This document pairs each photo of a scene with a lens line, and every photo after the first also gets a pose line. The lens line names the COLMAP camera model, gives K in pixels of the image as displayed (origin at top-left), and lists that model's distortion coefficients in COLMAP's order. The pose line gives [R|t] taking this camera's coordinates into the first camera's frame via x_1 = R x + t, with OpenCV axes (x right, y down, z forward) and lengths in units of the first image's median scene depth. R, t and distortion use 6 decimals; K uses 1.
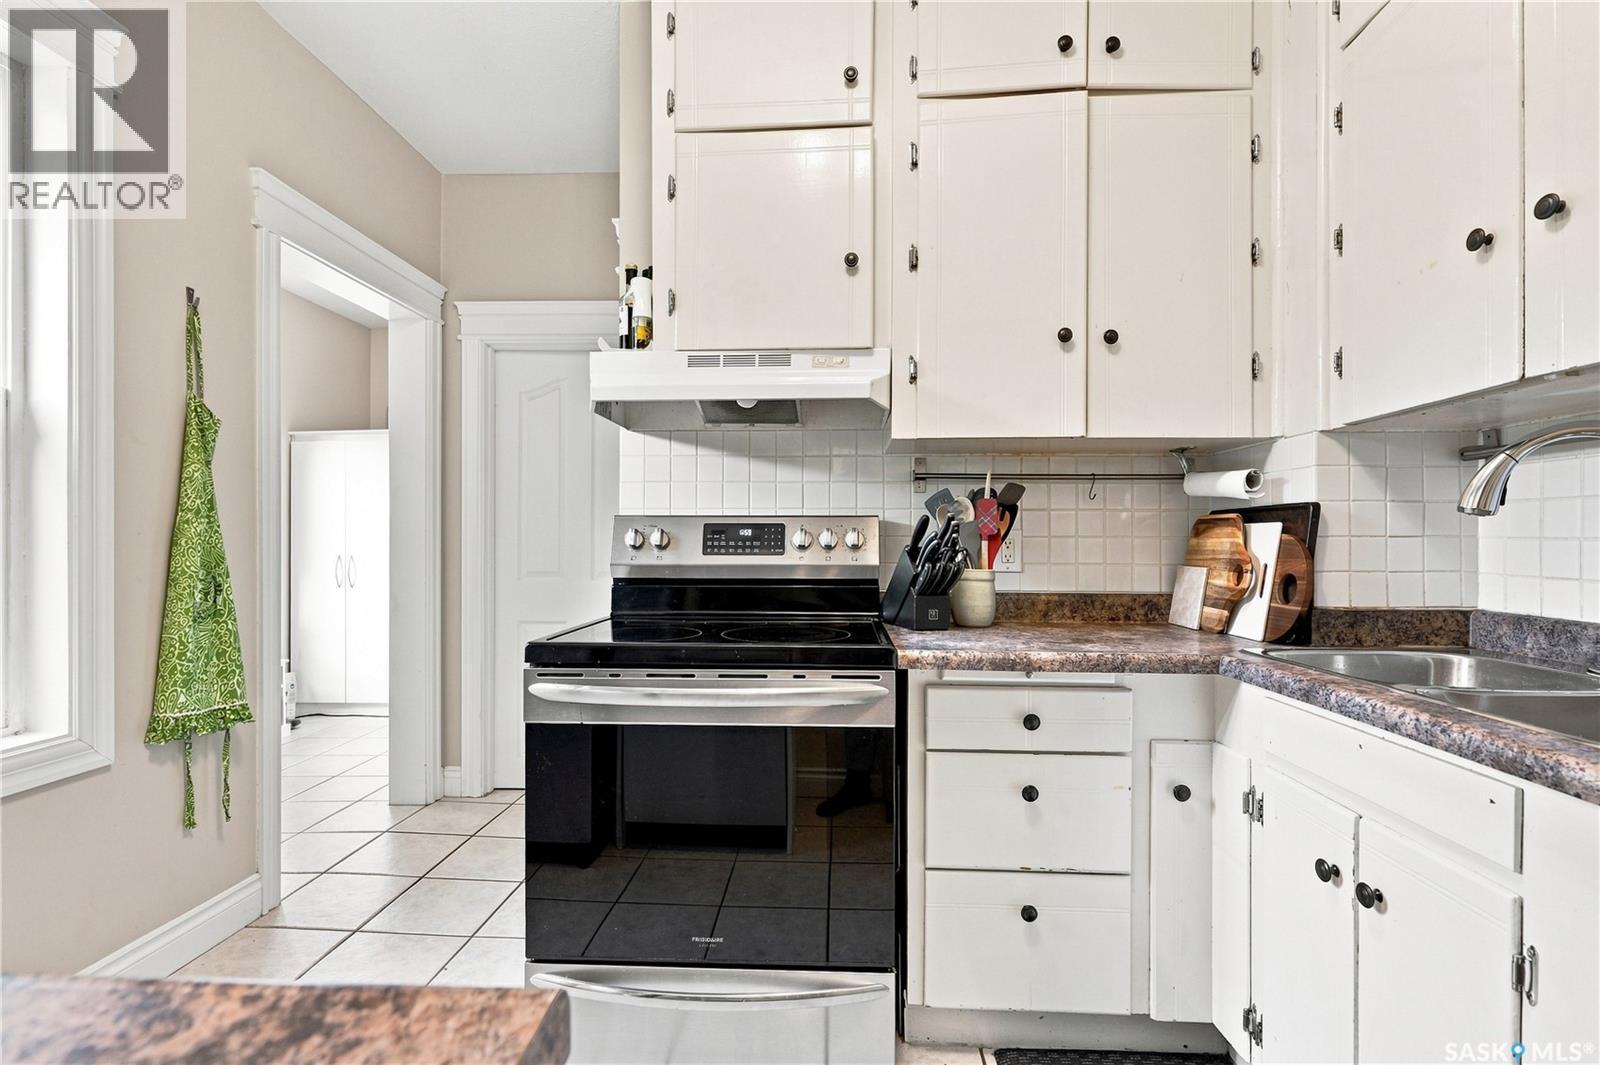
lens RADIAL K [[735.3, 0, 807.4], [0, 735.3, 539.2], [0, 0, 1]] dist [0.001029, -0.000493]
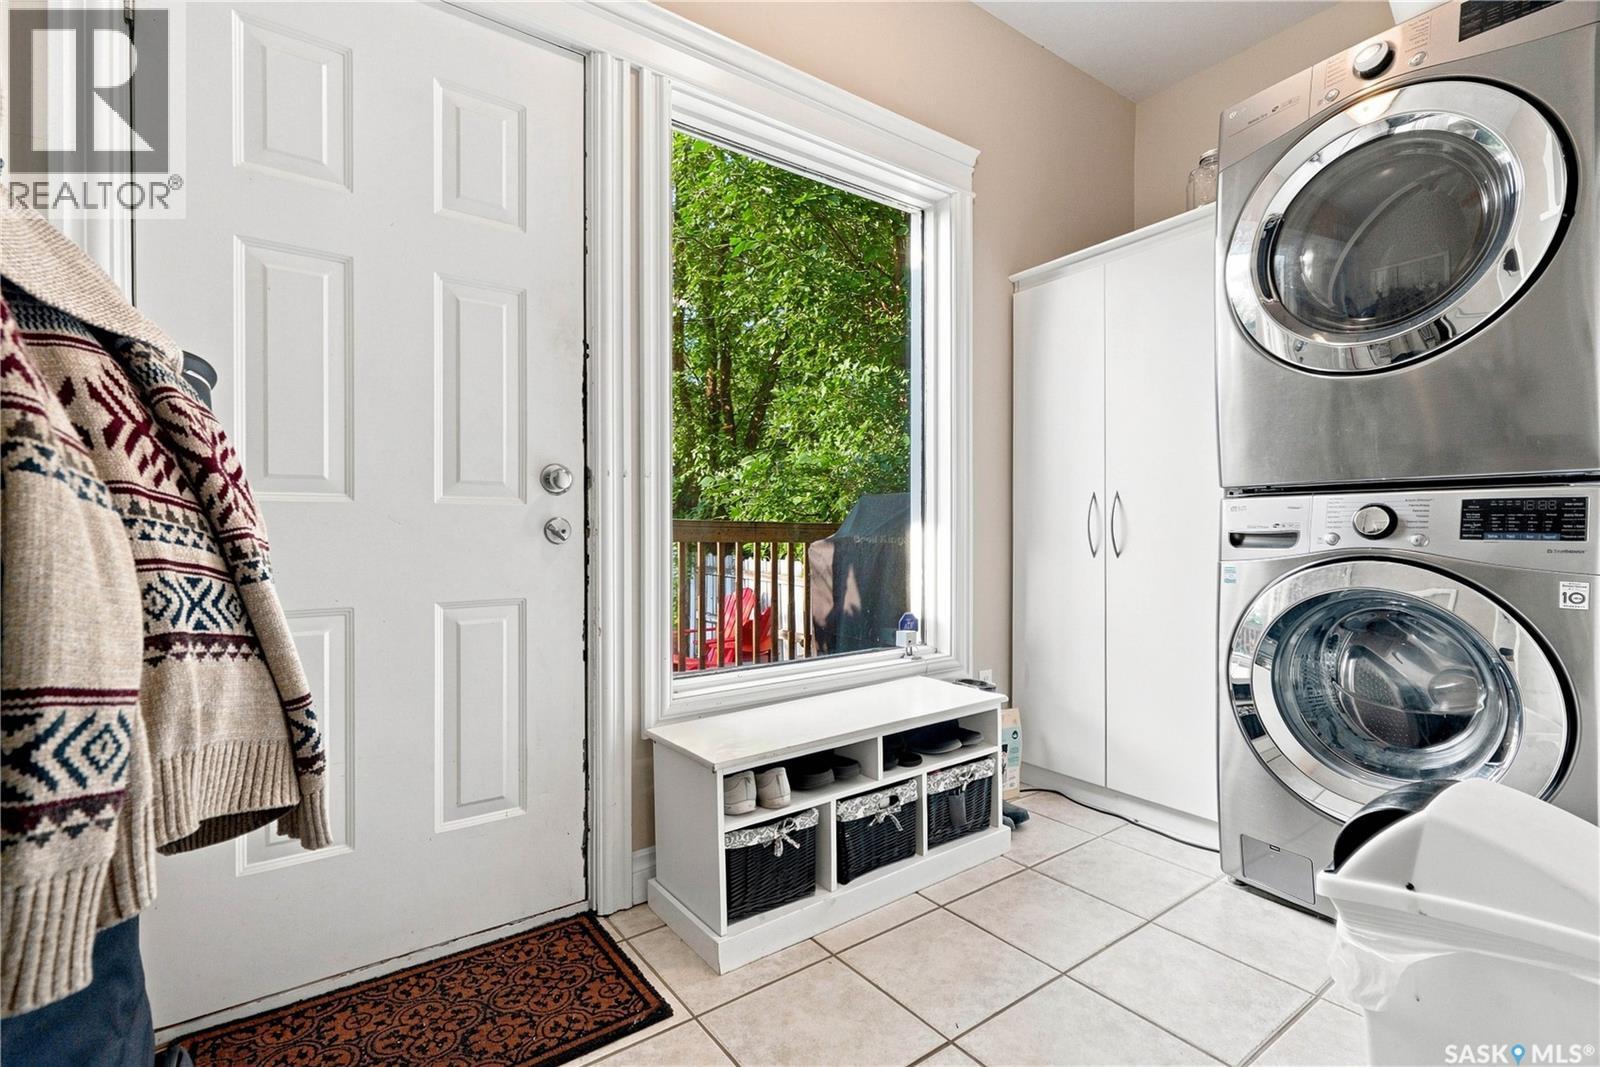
lens RADIAL K [[735.3, 0, 799.7], [0, 735.3, 522.7], [0, 0, 1]] dist [0.001029, -0.000493]
pose [[0.627081, 0.005548, -0.778934, -0.926198], [-0.002874, 0.999984, 0.004808, 0.103111], [0.778949, -0.000776, 0.627087, 1.314633]]
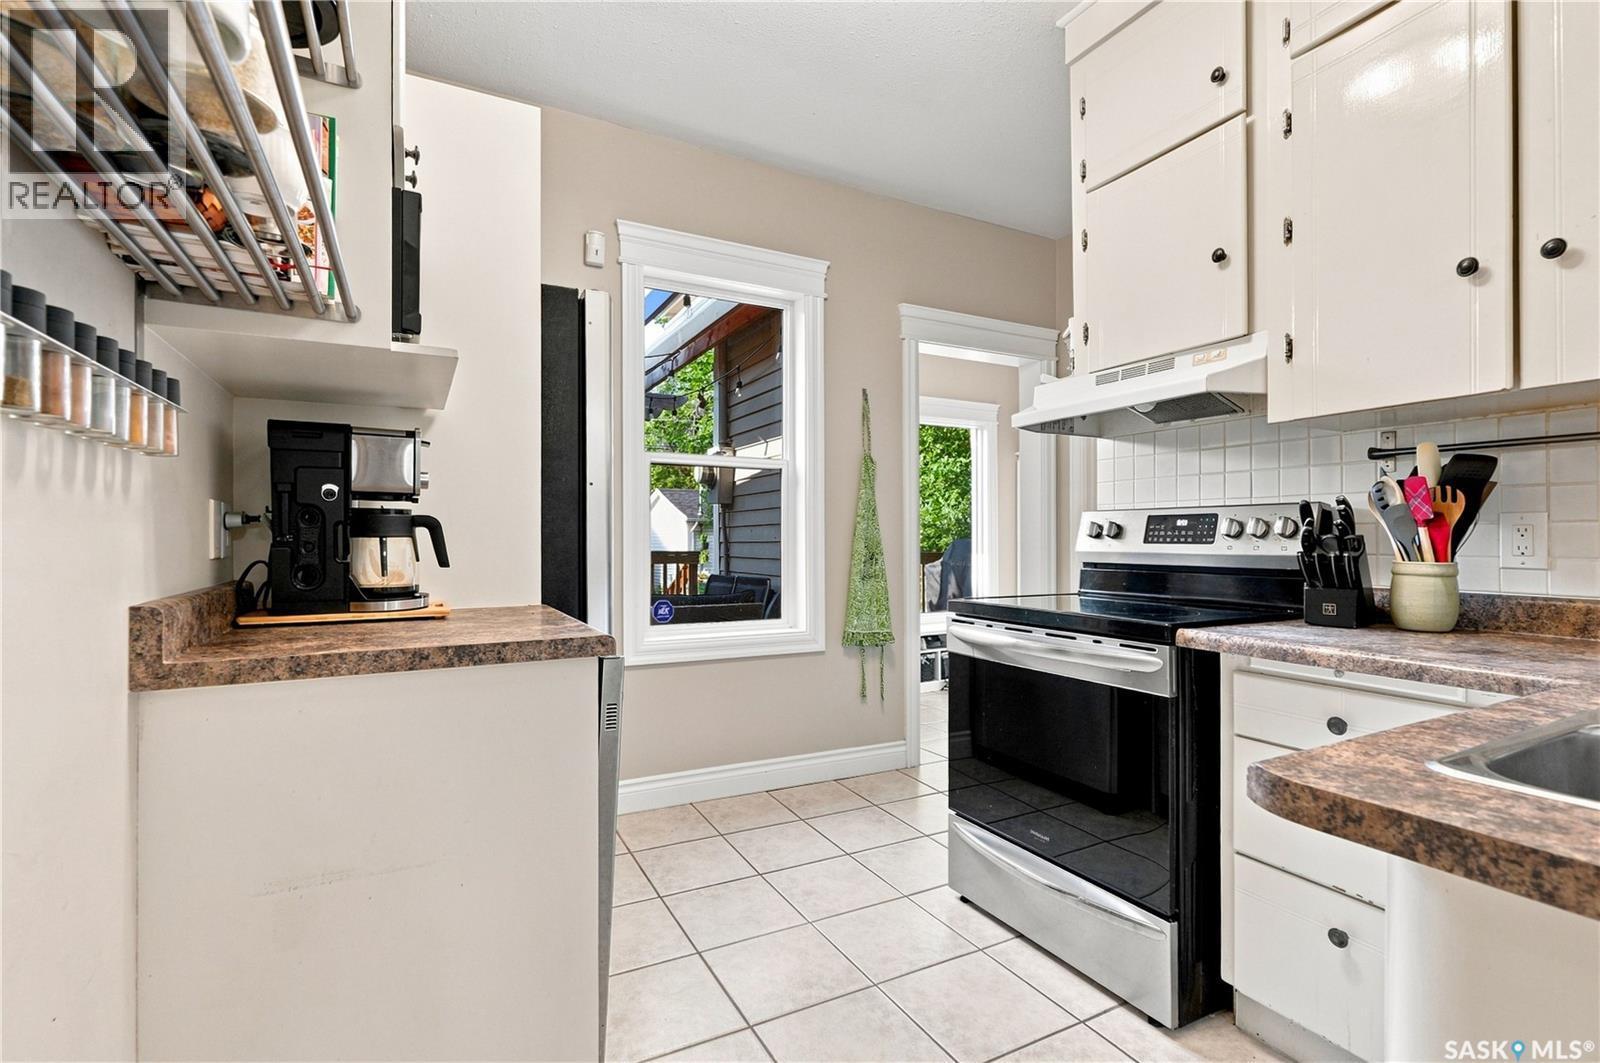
lens RADIAL K [[735.3, 0, 801.9], [0, 735.3, 534.0], [0, 0, 1]] dist [0.001029, -0.000493]
pose [[0.515884, -0.005684, -0.856640, 0.578752], [0.002035, 0.999983, -0.005410, 0.012451], [0.856656, 0.001047, 0.515887, -0.025164]]
